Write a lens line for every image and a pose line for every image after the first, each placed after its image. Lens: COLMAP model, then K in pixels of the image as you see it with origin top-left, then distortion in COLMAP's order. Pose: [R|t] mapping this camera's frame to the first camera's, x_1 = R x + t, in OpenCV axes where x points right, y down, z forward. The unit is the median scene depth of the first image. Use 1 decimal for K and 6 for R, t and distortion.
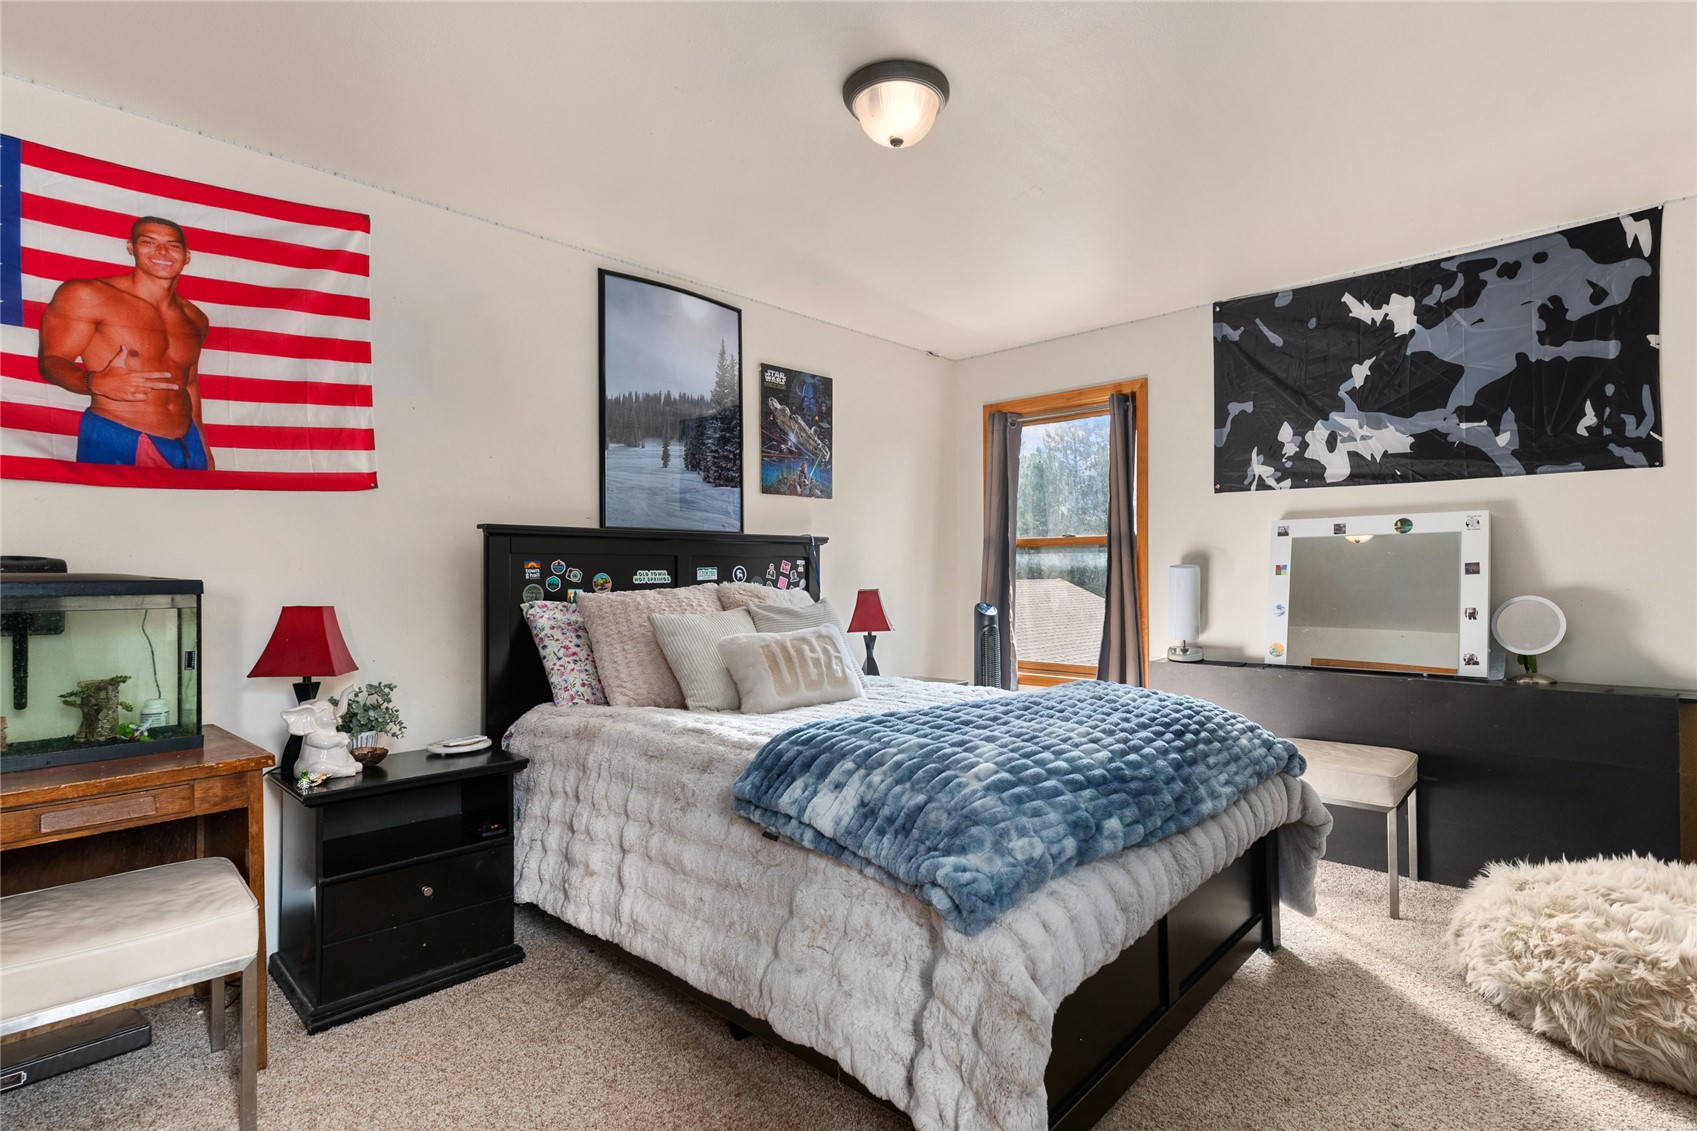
lens RADIAL K [[803.0, 0, 845.8], [0, 803.0, 569.3], [0, 0, 1]] dist [0.000281, -0.000372]
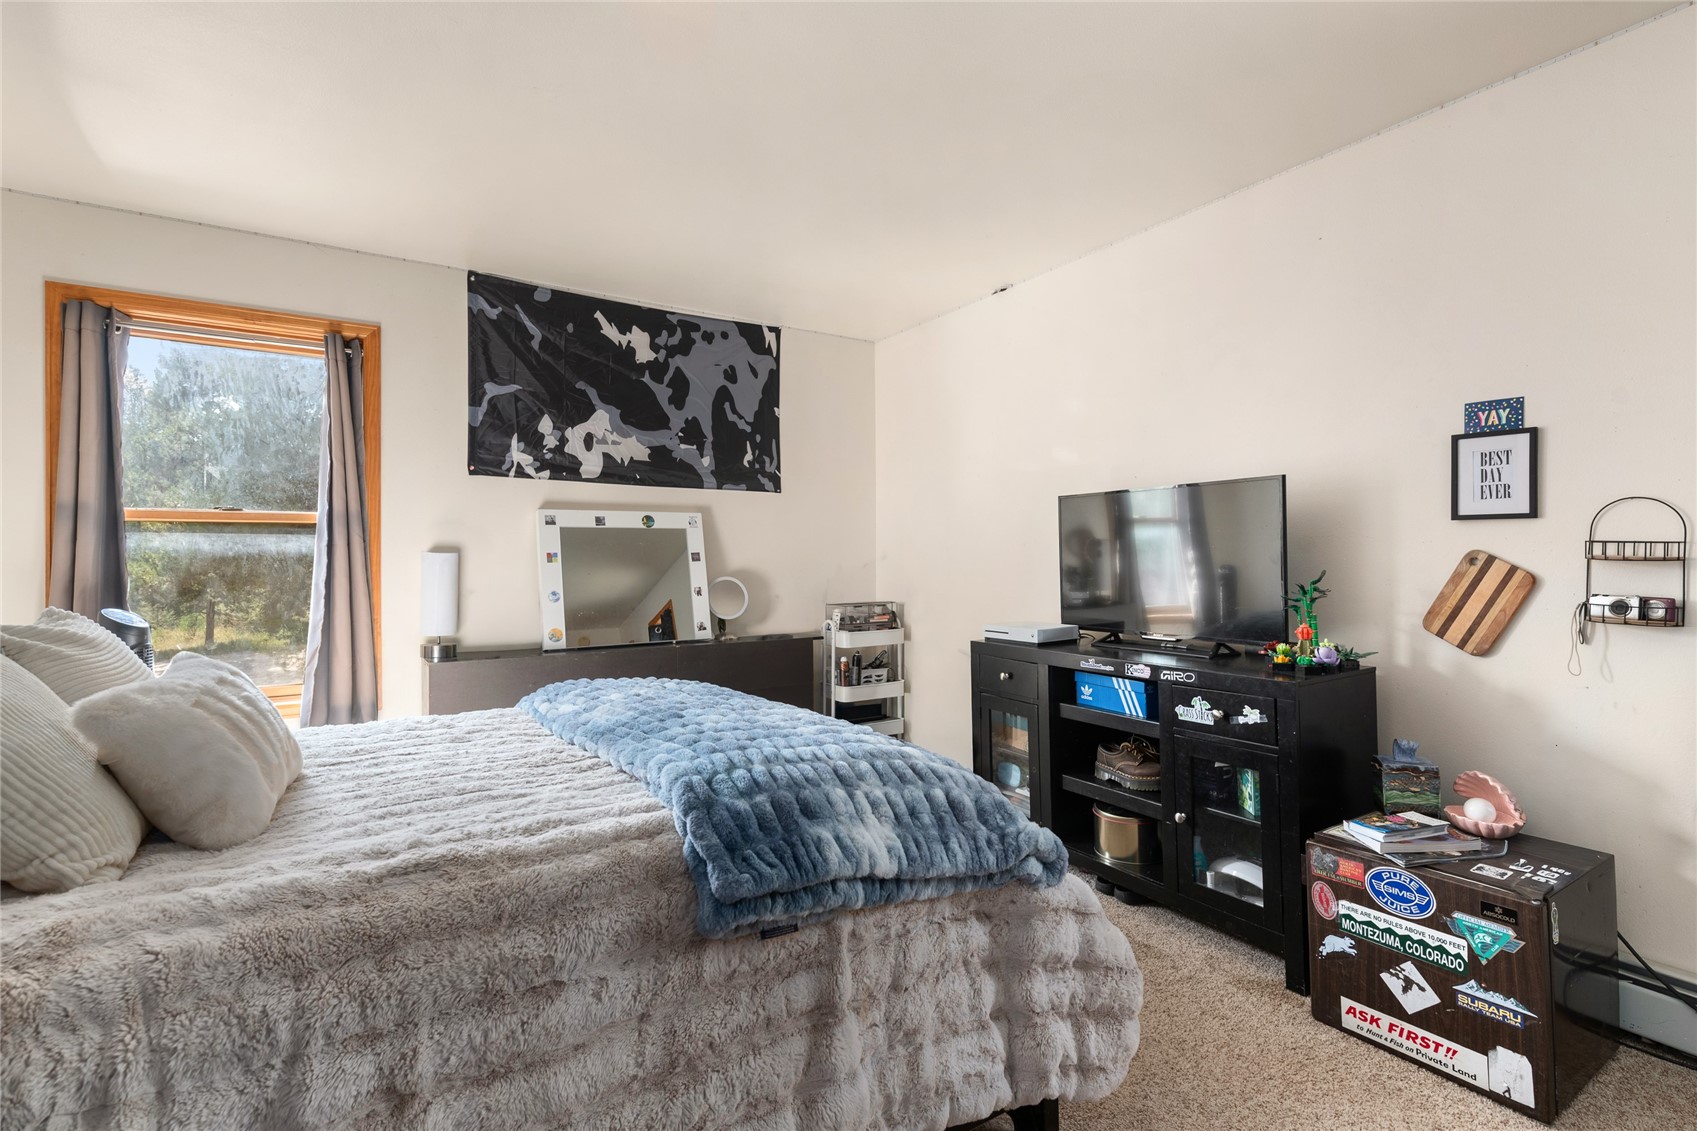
lens RADIAL K [[803.0, 0, 846.7], [0, 803.0, 558.1], [0, 0, 1]] dist [0.000281, -0.000372]
pose [[0.236153, 0.009987, 0.971665, -0.384156], [0.000884, 0.999945, -0.010493, 0.013155], [-0.971716, 0.003337, 0.236131, 0.402807]]
